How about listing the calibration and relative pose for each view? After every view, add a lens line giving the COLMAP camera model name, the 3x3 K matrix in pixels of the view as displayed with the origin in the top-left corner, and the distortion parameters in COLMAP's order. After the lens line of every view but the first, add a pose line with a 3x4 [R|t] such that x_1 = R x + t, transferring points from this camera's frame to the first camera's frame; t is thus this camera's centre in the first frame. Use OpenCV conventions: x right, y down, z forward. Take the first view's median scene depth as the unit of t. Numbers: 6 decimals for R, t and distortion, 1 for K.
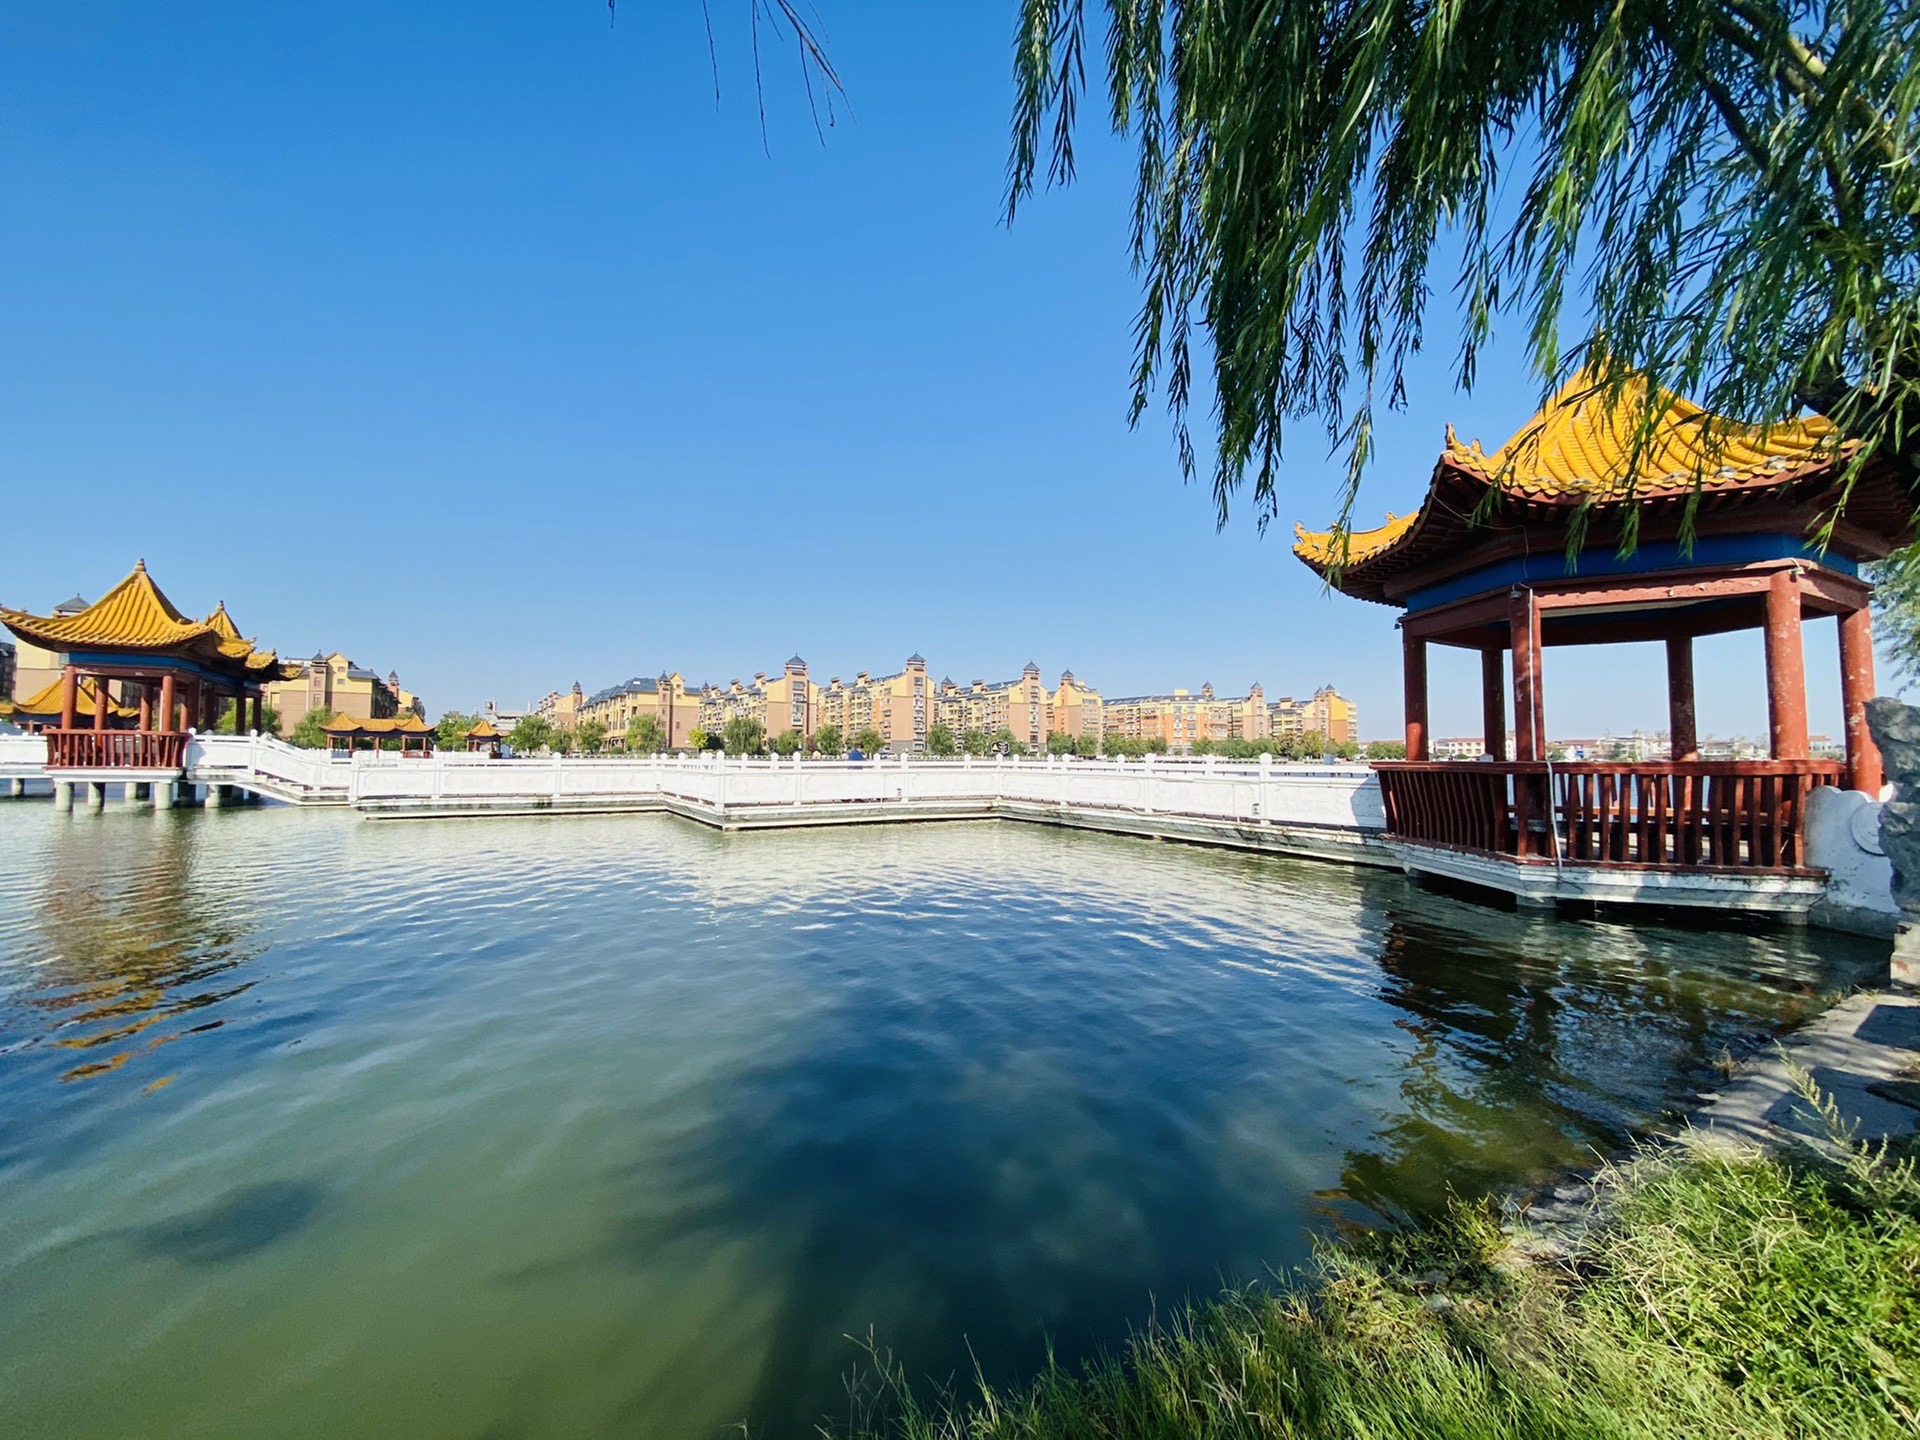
lens RADIAL K [[780.5, 0, 972.5], [0, 780.5, 718.4], [0, 0, 1]] dist [0.001974, -0.000329]
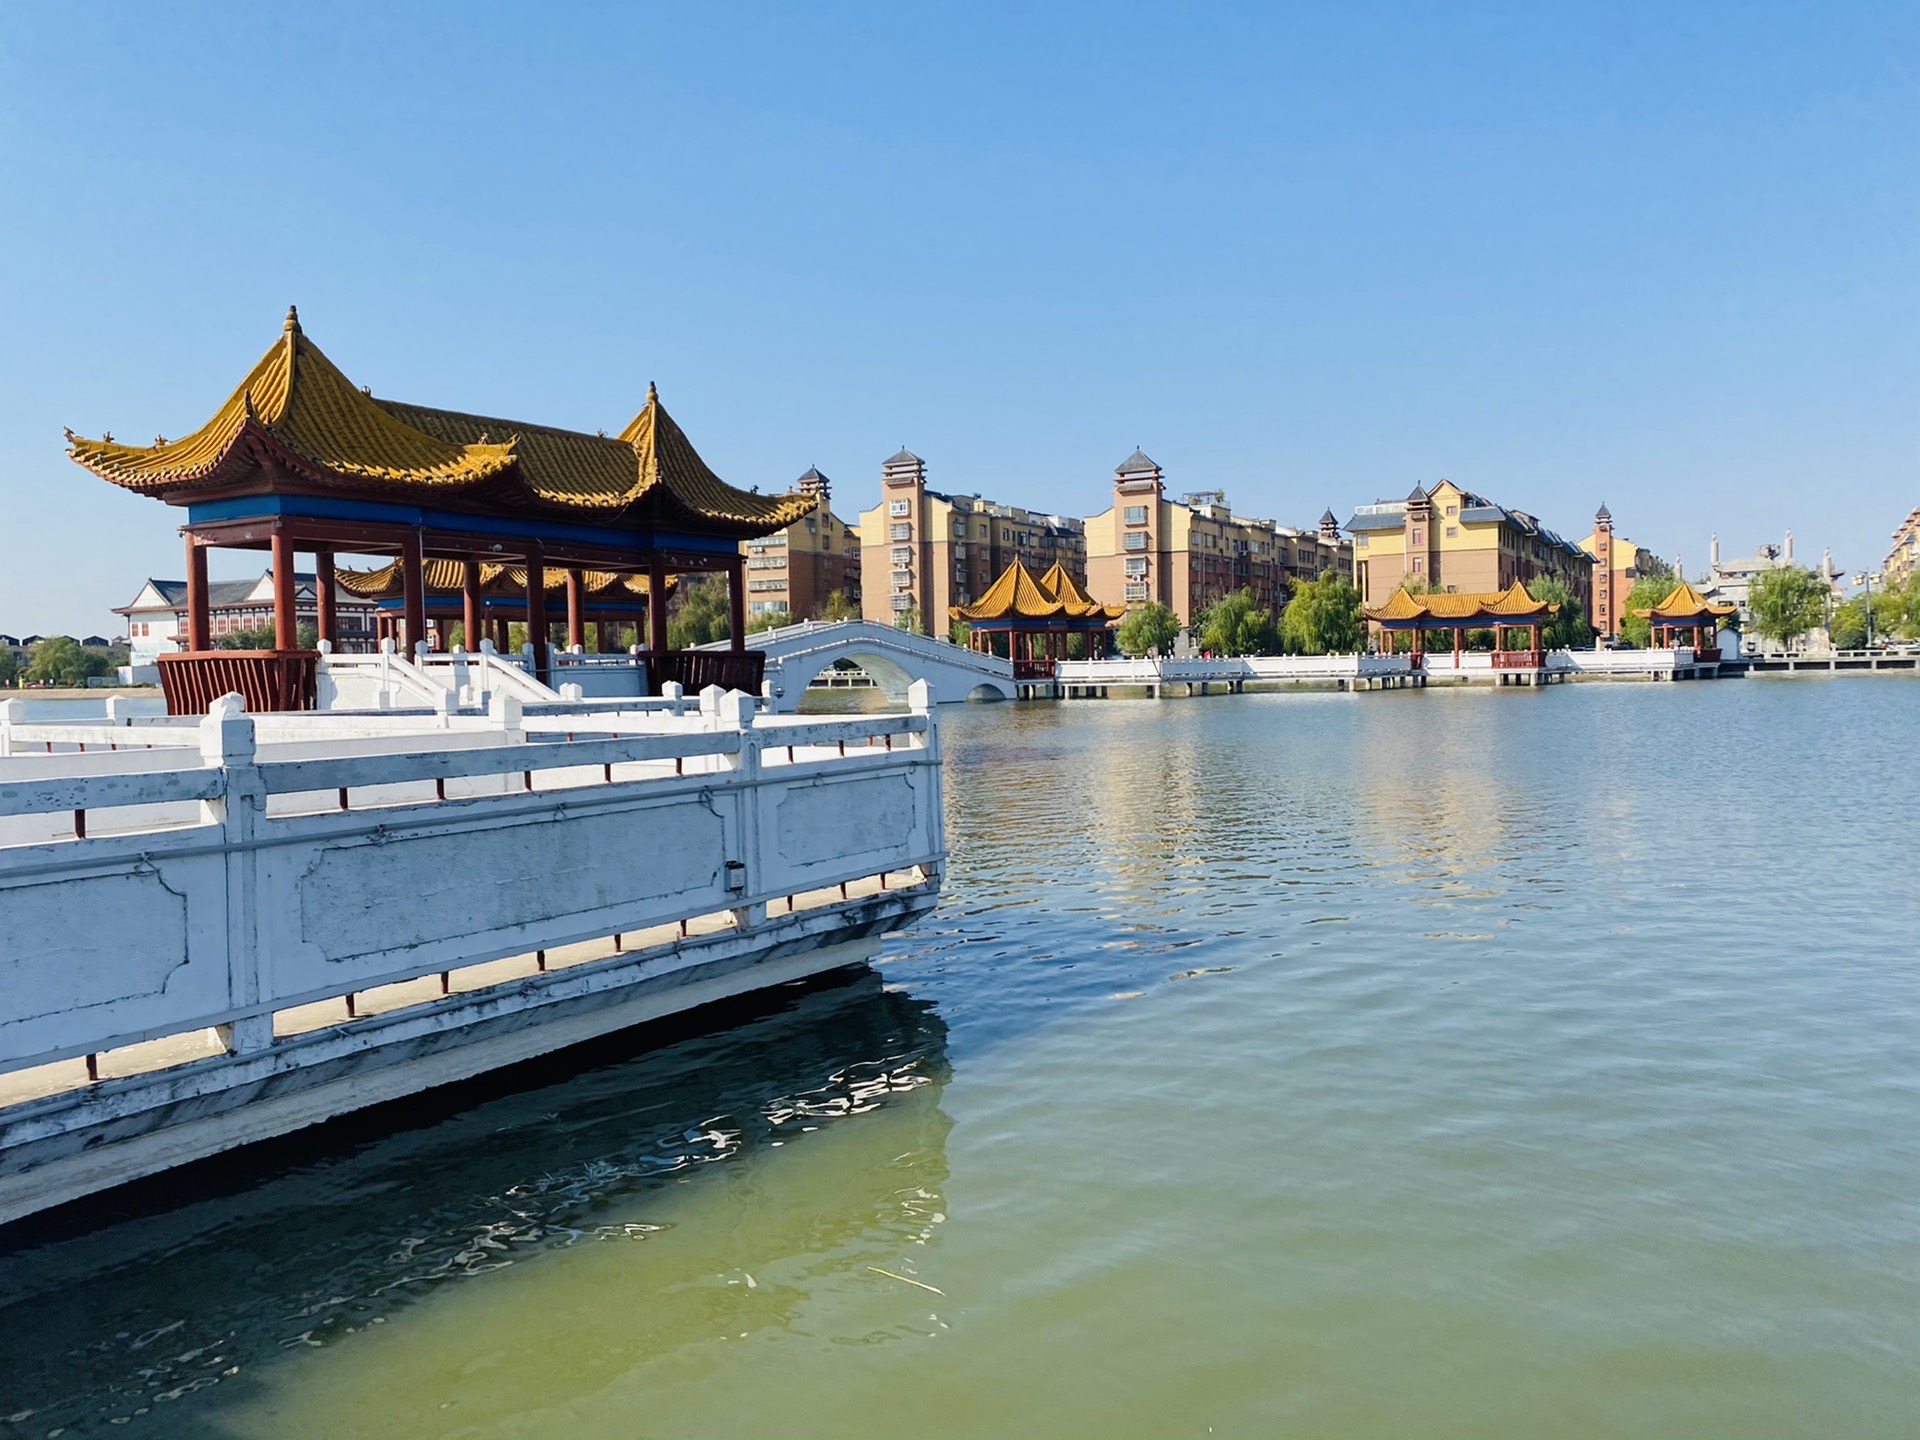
lens RADIAL K [[1474.9, 0, 957.0], [0, 1474.9, 711.5], [0, 0, 1]] dist [0.059449, -0.076677]
pose [[0.435207, 0.009775, -0.900277, -0.002355], [0.069788, 0.996566, 0.044558, 0.006956], [0.897621, -0.082221, 0.433031, 0.156659]]
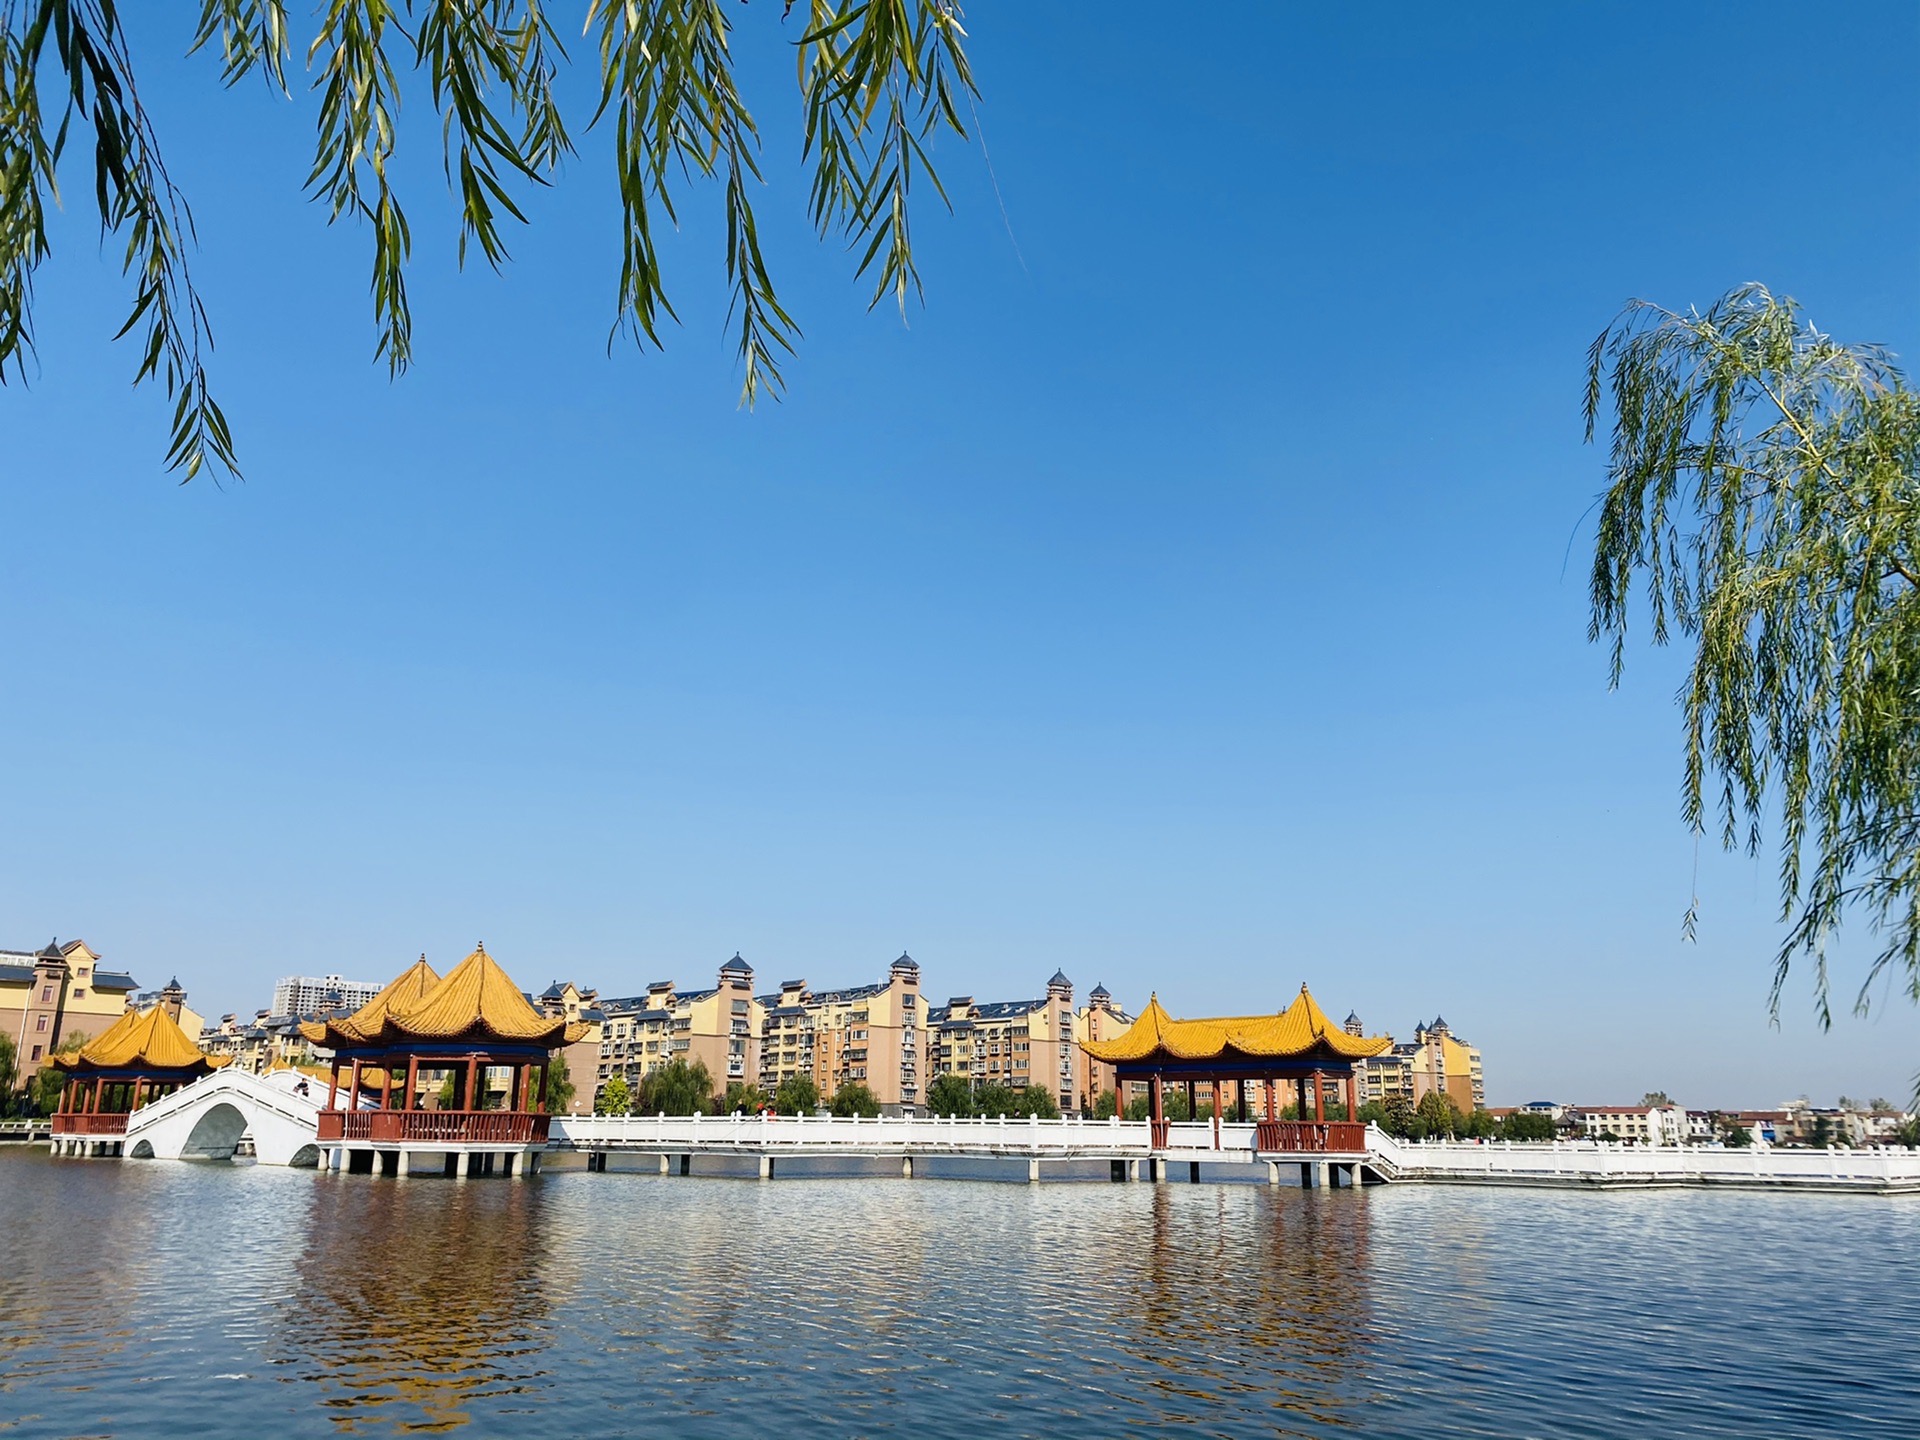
lens RADIAL K [[1474.9, 0, 972.7], [0, 1474.9, 690.2], [0, 0, 1]] dist [0.059449, -0.076677]
pose [[0.973515, 0.071599, 0.217122, -0.313597], [-0.018240, 0.970992, -0.238416, -0.010542], [-0.227894, 0.228141, 0.946581, -0.179635]]
